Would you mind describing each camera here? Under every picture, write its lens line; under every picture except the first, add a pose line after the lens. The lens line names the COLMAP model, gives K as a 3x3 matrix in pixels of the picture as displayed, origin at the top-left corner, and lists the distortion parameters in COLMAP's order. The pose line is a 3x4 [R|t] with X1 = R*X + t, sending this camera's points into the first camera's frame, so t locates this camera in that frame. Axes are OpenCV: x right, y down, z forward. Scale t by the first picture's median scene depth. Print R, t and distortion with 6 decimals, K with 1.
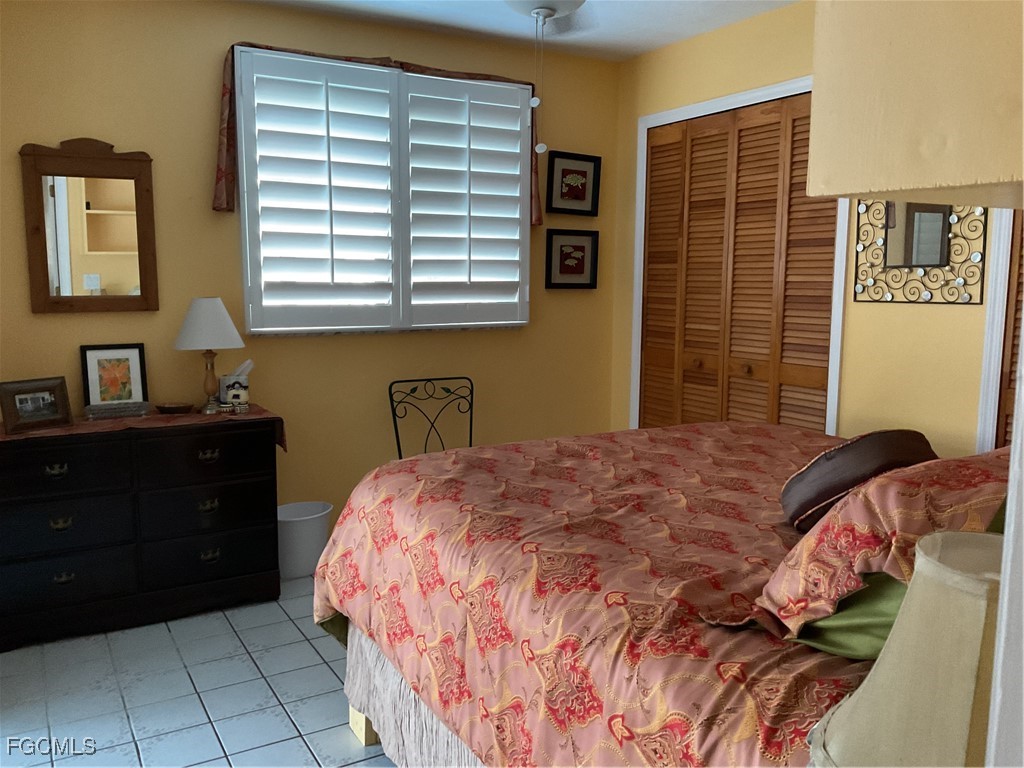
lens RADIAL K [[850.2, 0, 512.5], [0, 850.2, 383.4], [0, 0, 1]] dist [0.039941, -0.072564]
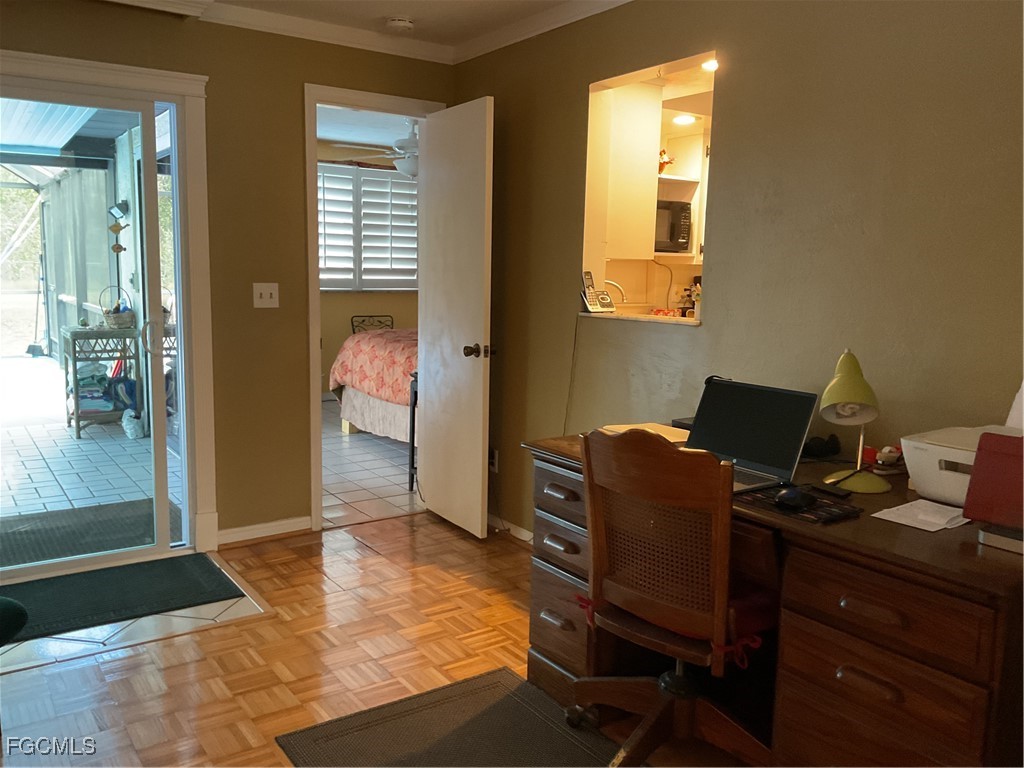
lens RADIAL K [[850.2, 0, 510.9], [0, 850.2, 386.5], [0, 0, 1]] dist [0.039941, -0.072564]
pose [[0.997443, 0.004317, 0.071339, 0.096960], [-0.005474, 0.999857, 0.016027, 0.137647], [-0.071260, -0.016376, 0.997323, -1.122782]]
